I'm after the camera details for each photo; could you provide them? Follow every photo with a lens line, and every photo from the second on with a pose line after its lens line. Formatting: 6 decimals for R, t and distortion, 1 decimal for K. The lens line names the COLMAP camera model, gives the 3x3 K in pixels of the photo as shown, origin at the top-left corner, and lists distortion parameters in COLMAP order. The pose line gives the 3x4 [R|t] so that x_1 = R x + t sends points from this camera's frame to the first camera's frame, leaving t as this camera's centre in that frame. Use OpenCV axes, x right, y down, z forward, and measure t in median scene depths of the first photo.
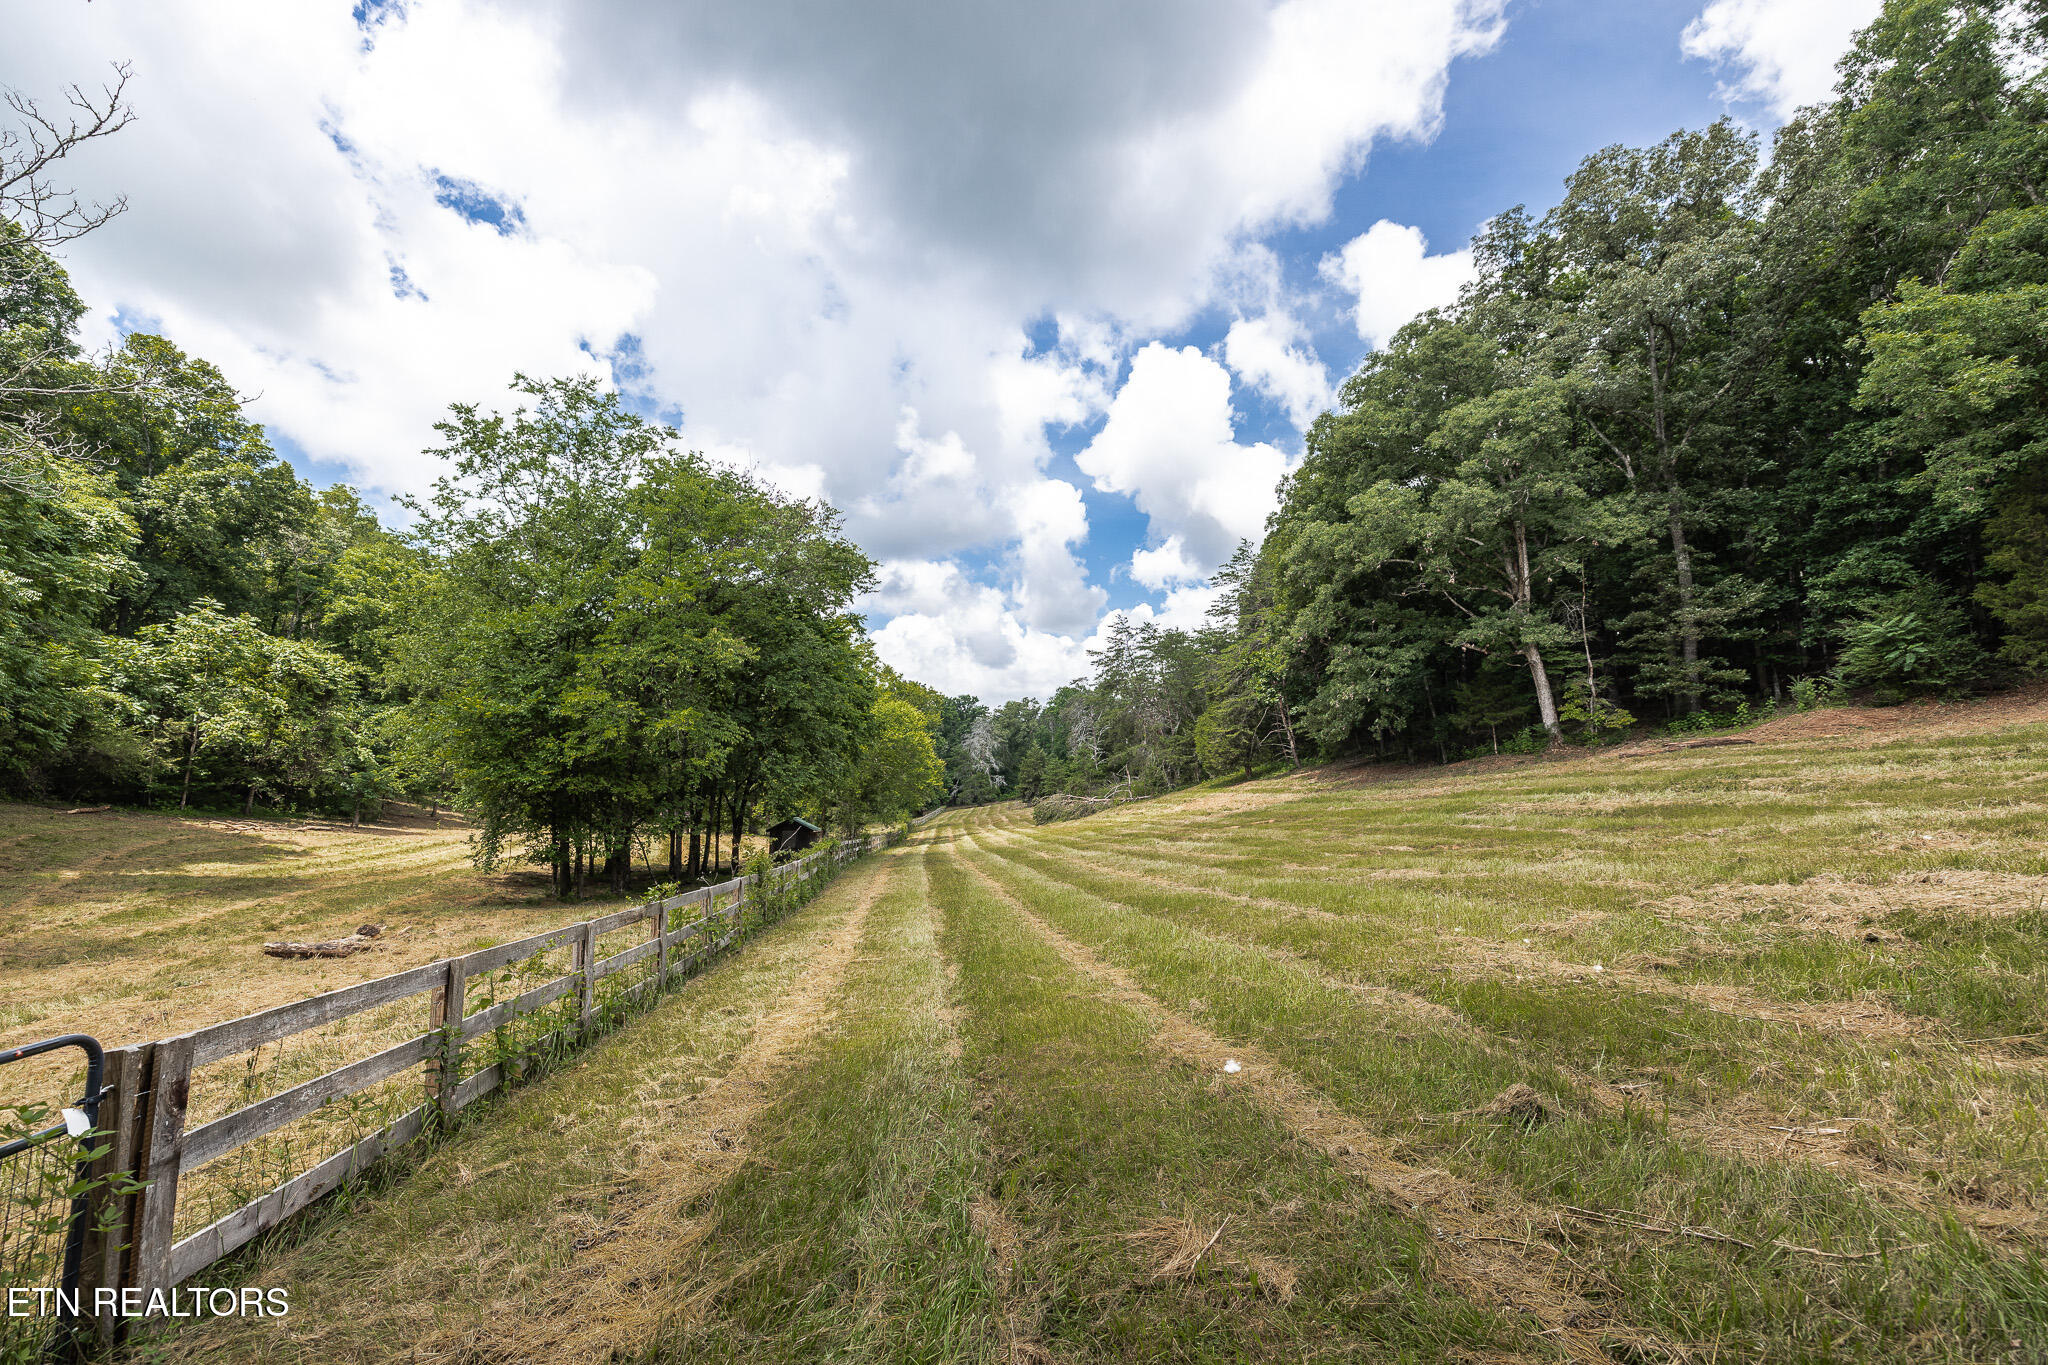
lens RADIAL K [[853.4, 0, 1018.8], [0, 853.4, 694.6], [0, 0, 1]] dist [0.002495, 0.000188]
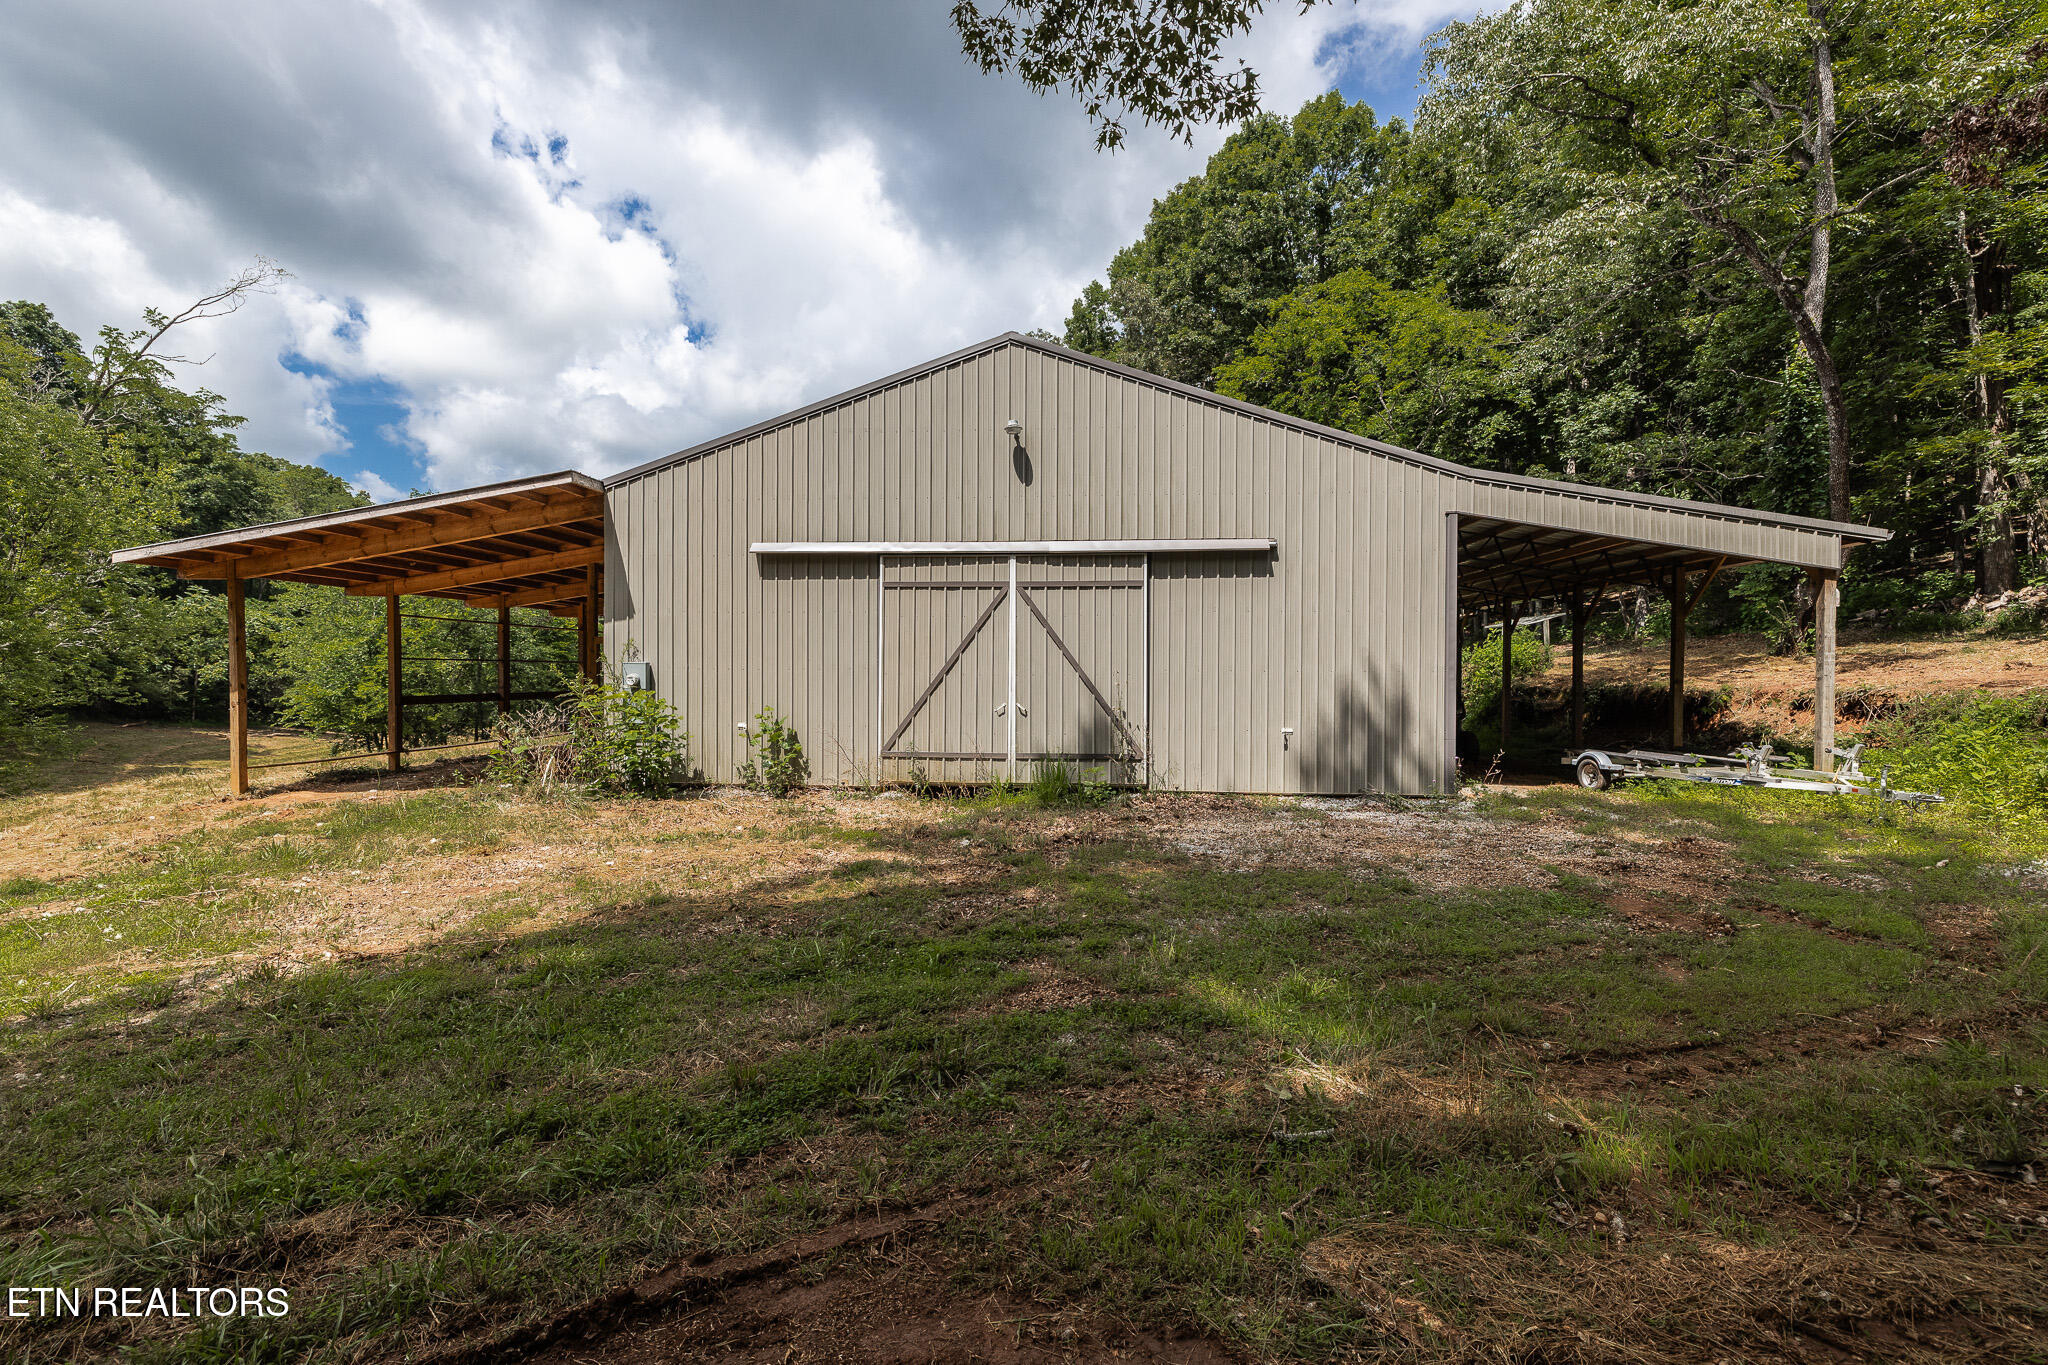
lens RADIAL K [[853.4, 0, 1027.8], [0, 853.4, 682.0], [0, 0, 1]] dist [0.002495, 0.000188]
pose [[0.999803, 0.015951, -0.011805, 0.605780], [-0.014556, 0.993816, 0.110082, -0.142469], [0.013488, -0.109888, 0.993852, -0.563142]]
